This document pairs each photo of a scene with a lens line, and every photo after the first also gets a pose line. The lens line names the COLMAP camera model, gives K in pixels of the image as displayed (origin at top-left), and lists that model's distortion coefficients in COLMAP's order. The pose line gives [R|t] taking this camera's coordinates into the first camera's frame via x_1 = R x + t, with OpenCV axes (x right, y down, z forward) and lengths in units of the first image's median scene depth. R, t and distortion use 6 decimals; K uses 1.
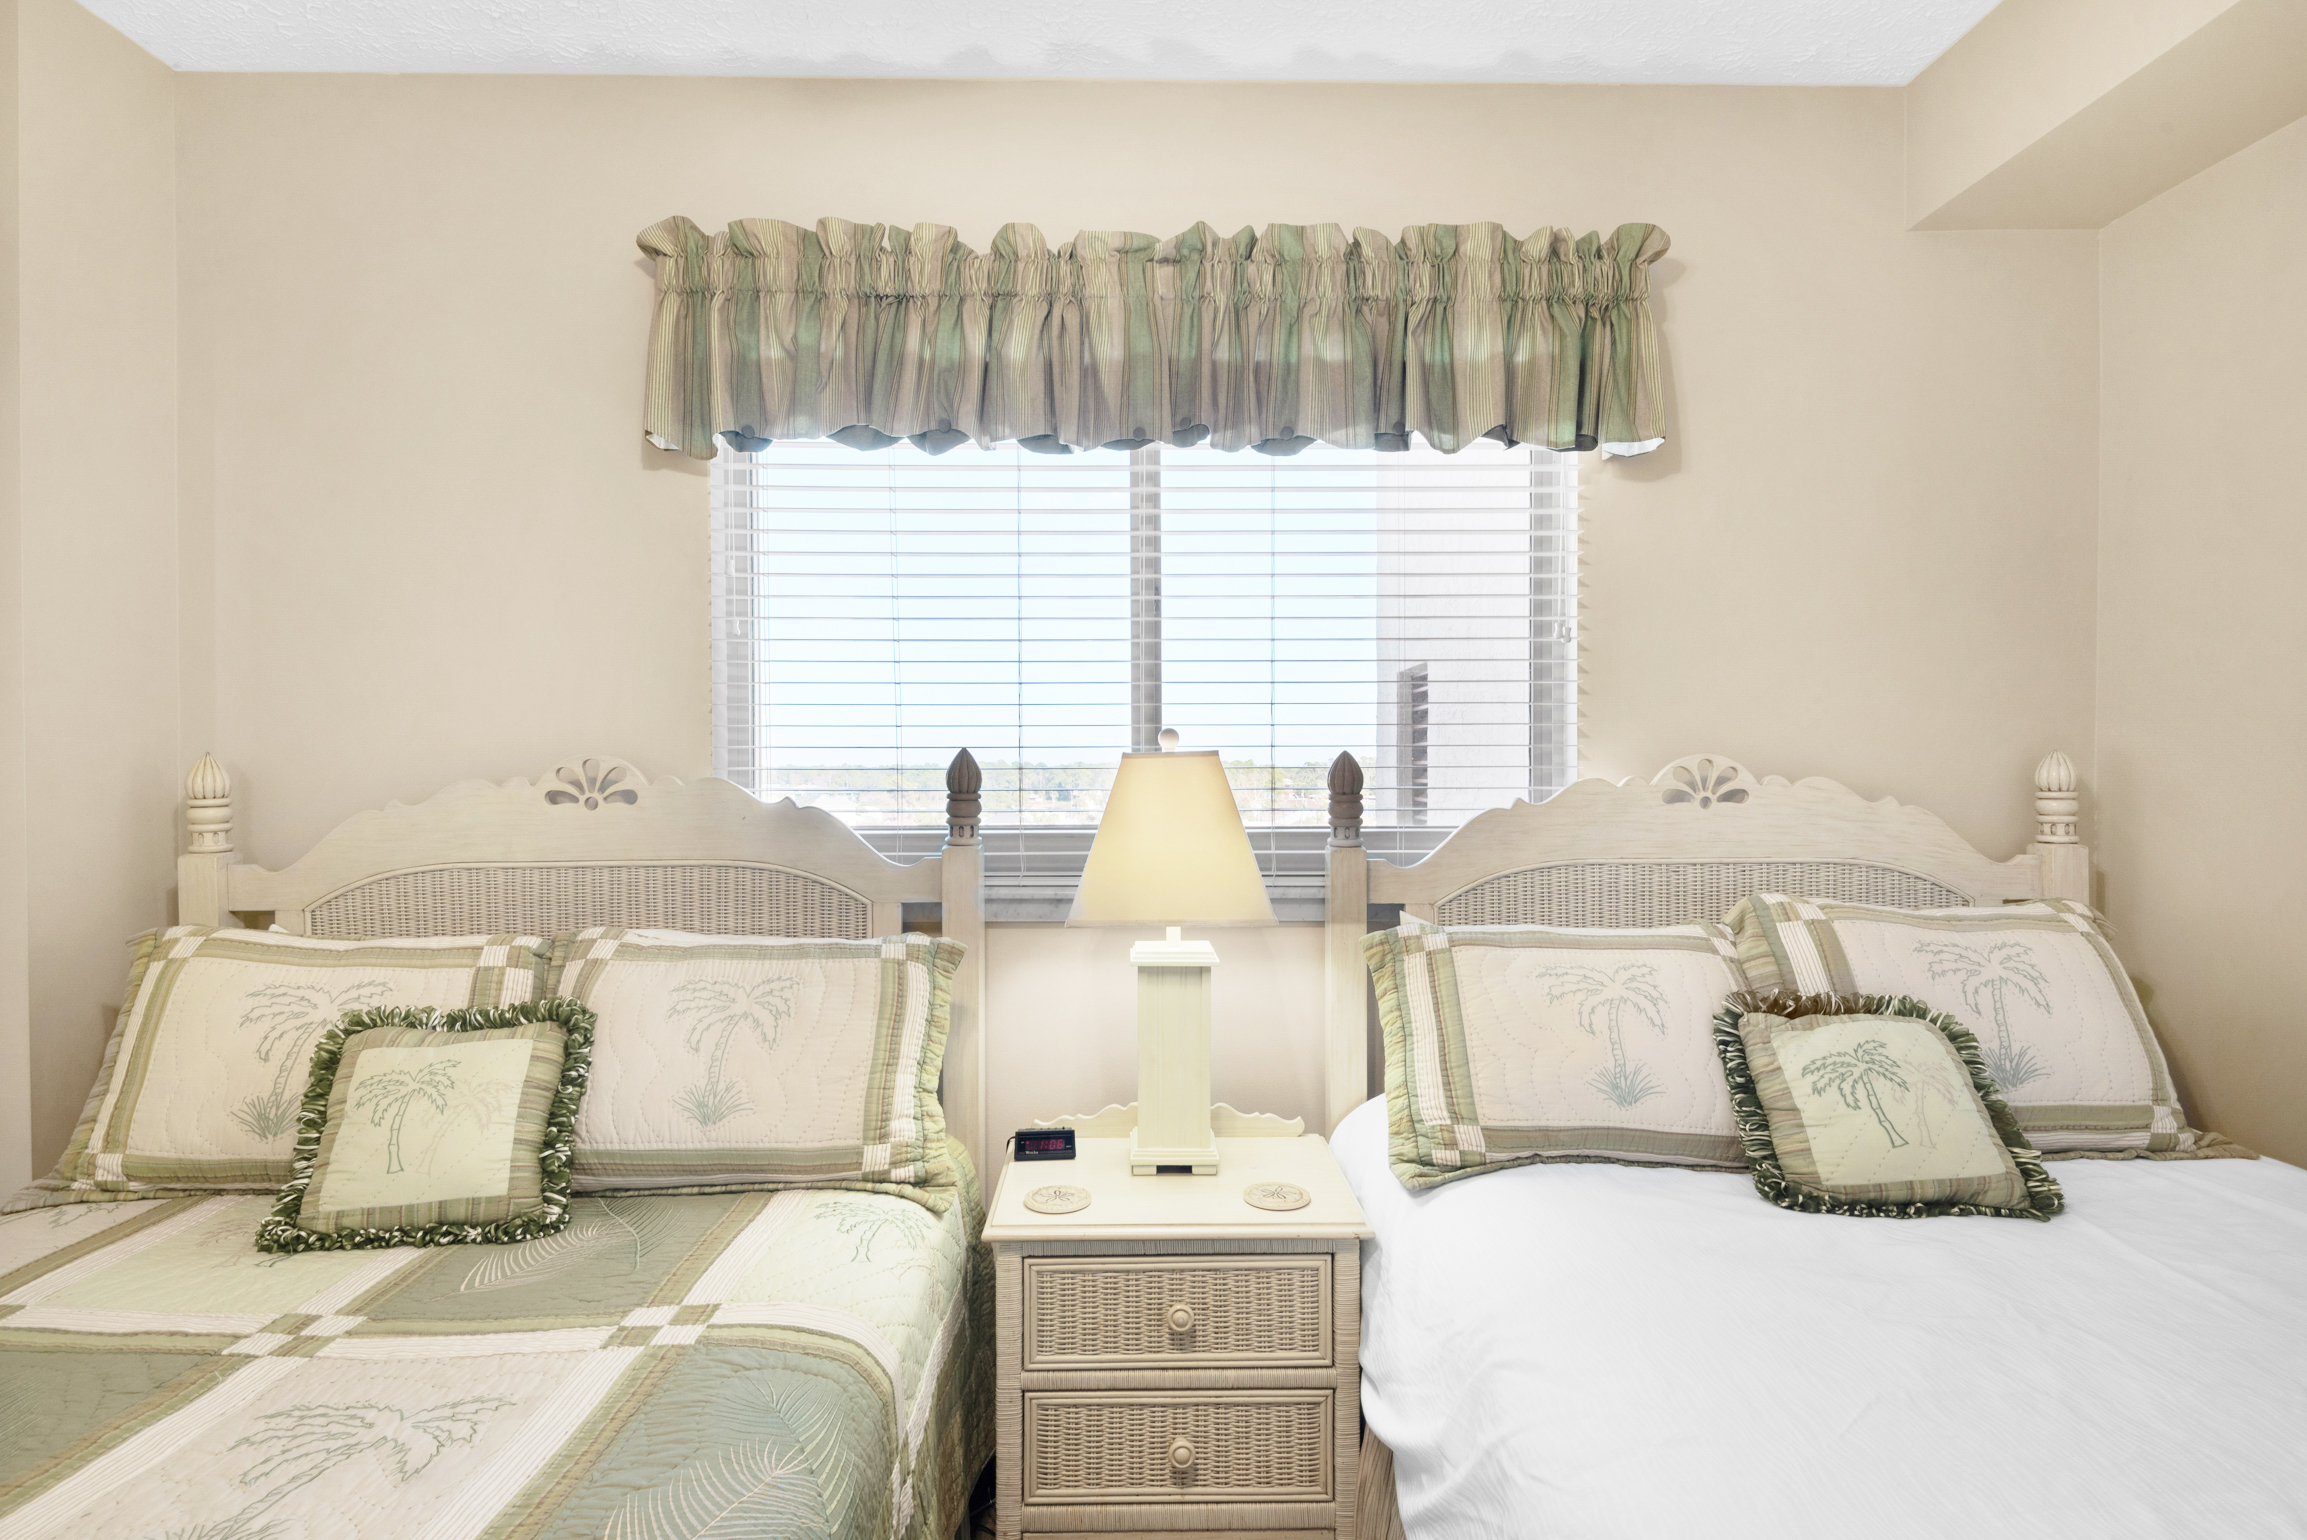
lens RADIAL K [[1206.2, 0, 1153.5], [0, 1206.2, 770.0], [0, 0, 1]] dist [0.017316, -0.001243]
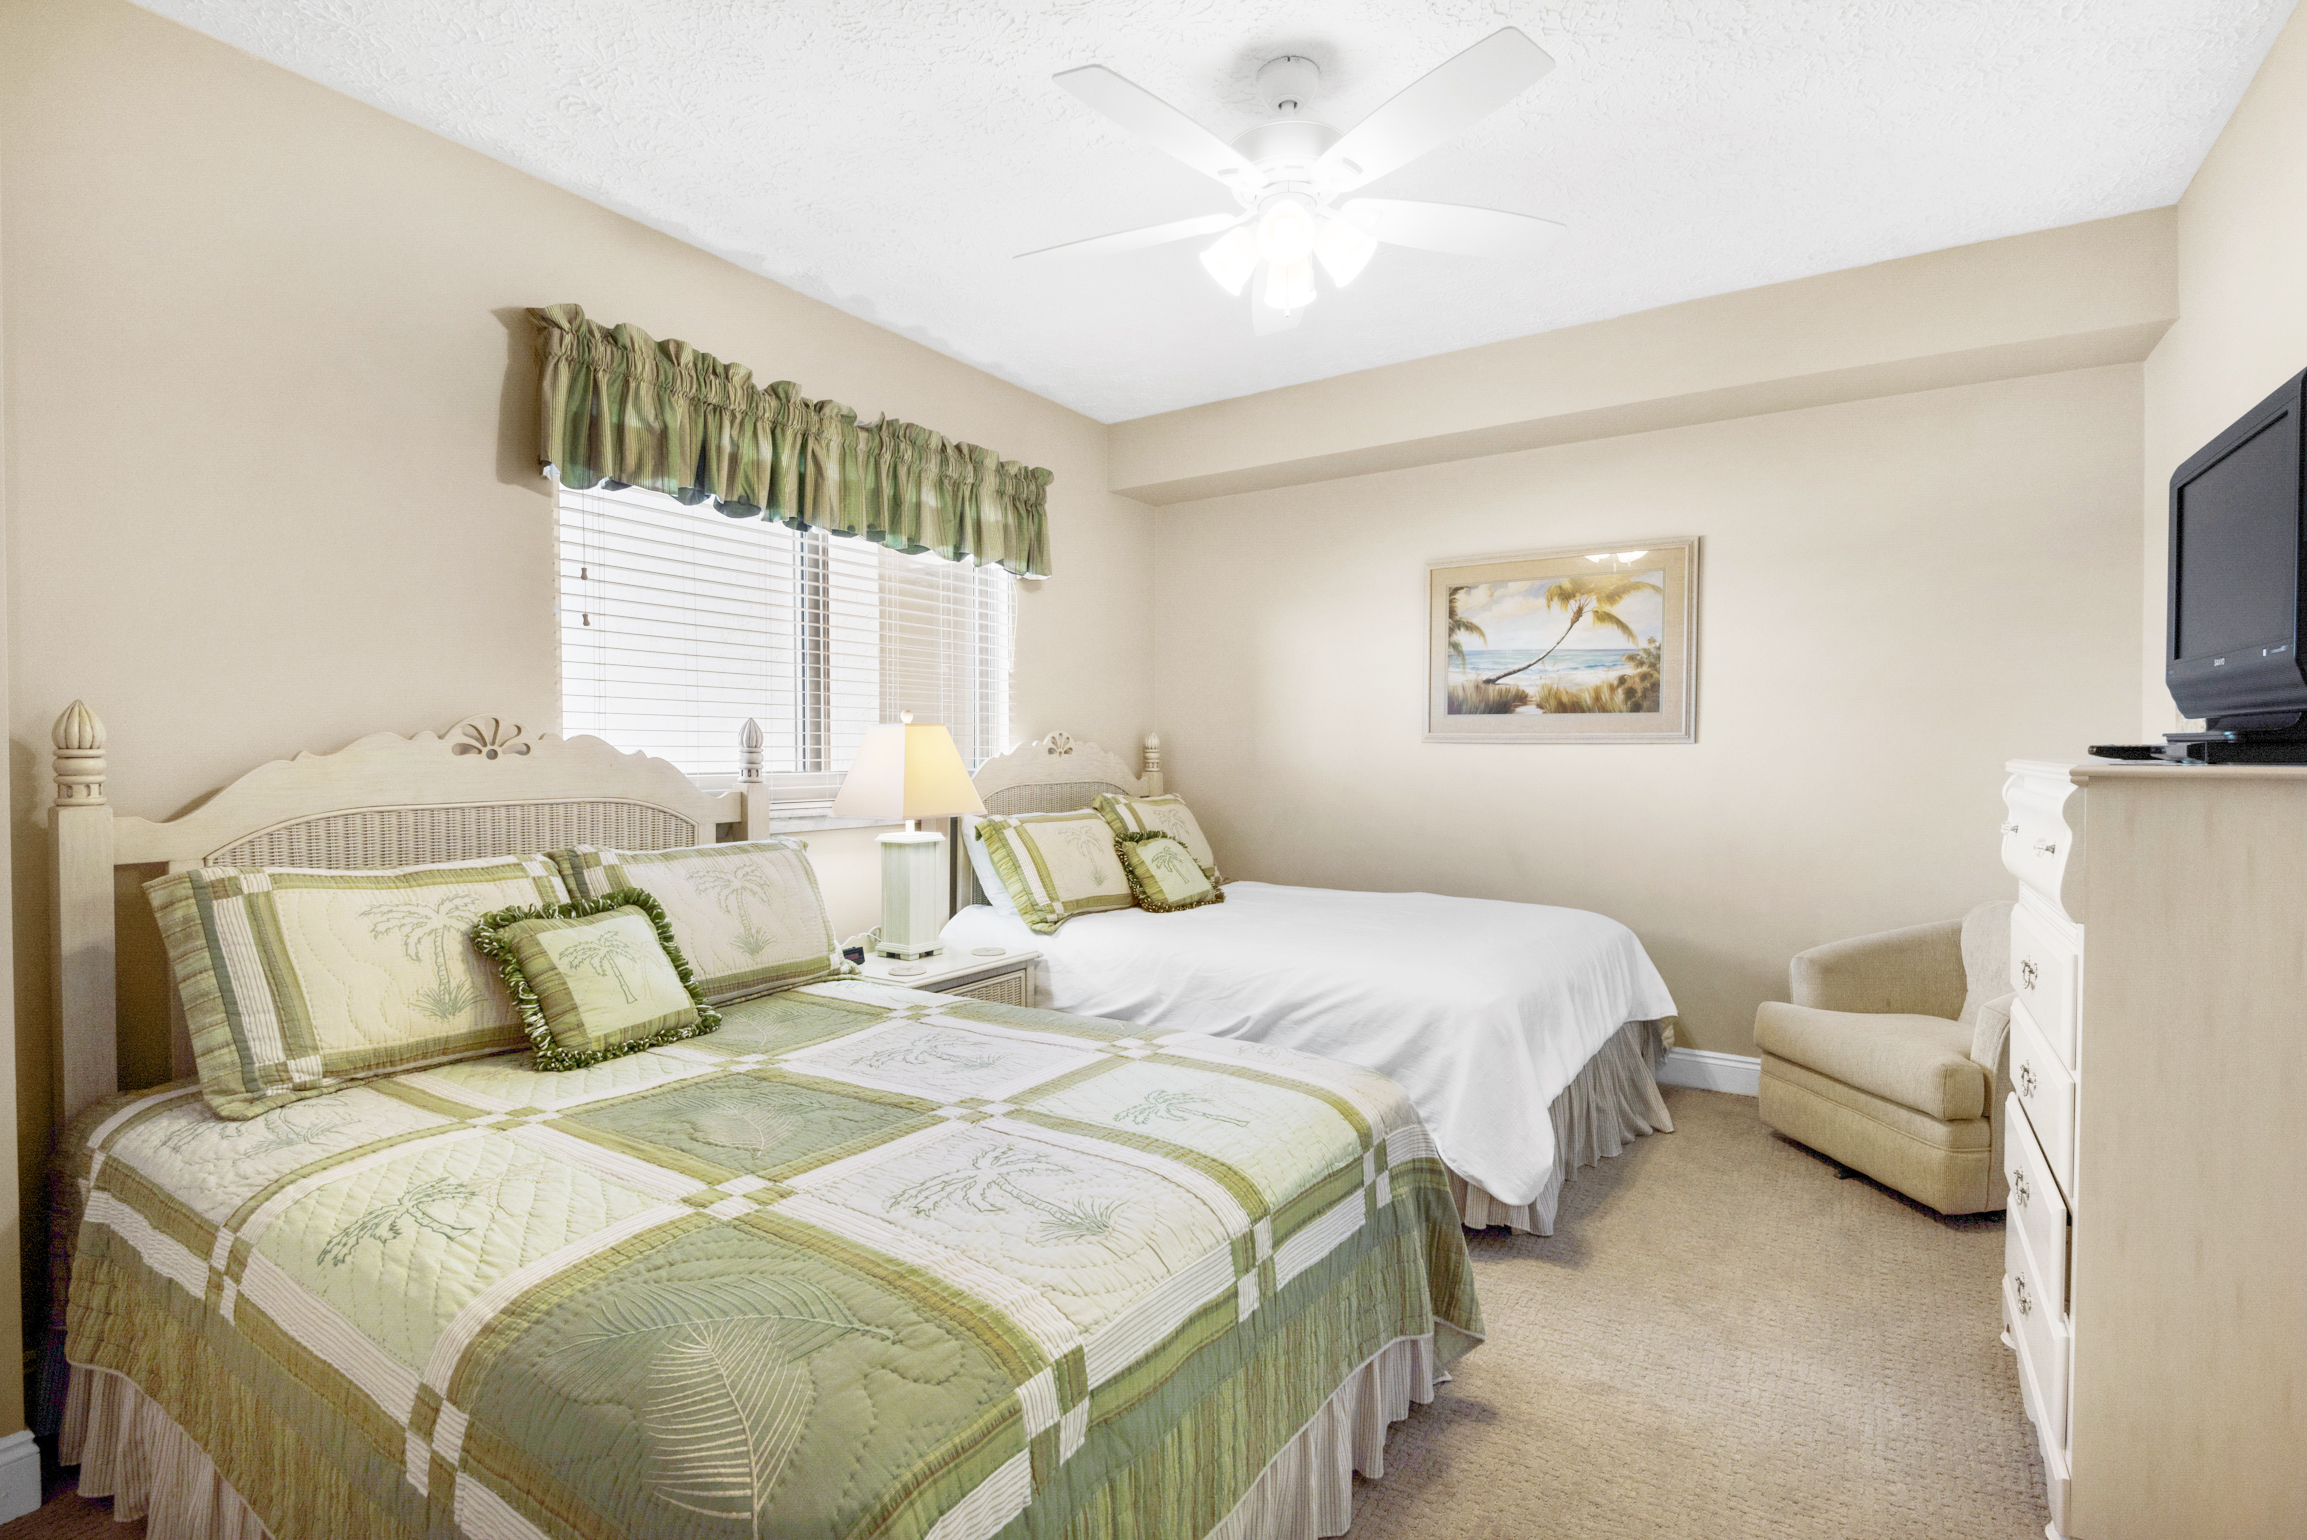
lens RADIAL K [[1083.9, 0, 1153.5], [0, 1083.9, 770.0], [0, 0, 1]] dist [0.000317, 0.000071]
pose [[0.560339, -0.012673, 0.828166, -1.009048], [0.003205, 0.999909, 0.013133, 0.031244], [-0.828257, -0.004705, 0.560329, -0.170925]]
